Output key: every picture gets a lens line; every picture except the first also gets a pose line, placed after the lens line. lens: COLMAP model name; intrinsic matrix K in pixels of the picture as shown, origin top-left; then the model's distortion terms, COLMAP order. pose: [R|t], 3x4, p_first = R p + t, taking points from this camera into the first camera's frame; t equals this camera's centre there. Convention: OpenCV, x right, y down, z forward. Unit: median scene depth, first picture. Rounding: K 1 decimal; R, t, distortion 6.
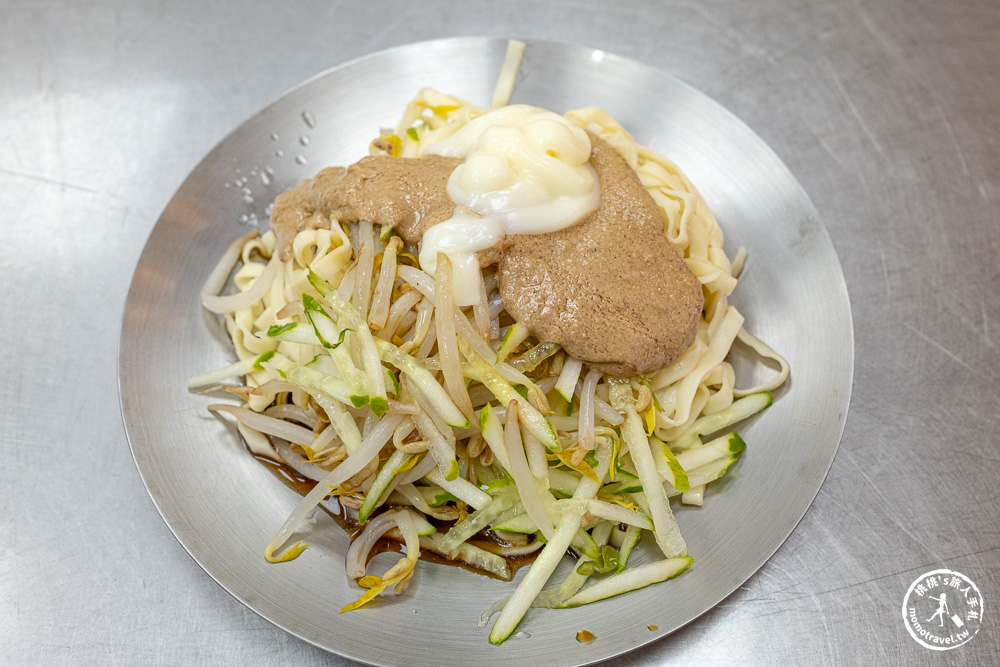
lens RADIAL K [[1017.7, 0, 500.0], [0, 1017.7, 333.5], [0, 0, 1]] dist [-0.099658, 0.004983]
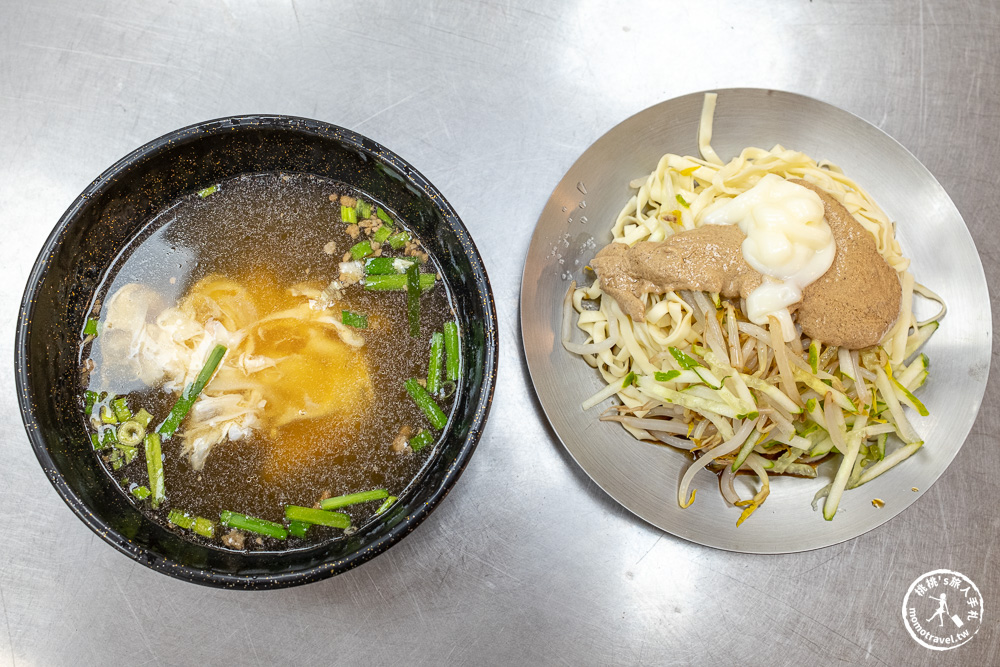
lens RADIAL K [[1017.7, 0, 500.0], [0, 1017.7, 333.5], [0, 0, 1]] dist [-0.099658, 0.004983]
pose [[0.965941, -0.246982, 0.077188, -0.577386], [0.212361, 0.927080, 0.308911, -0.611774], [-0.147855, -0.281998, 0.947954, -0.435613]]
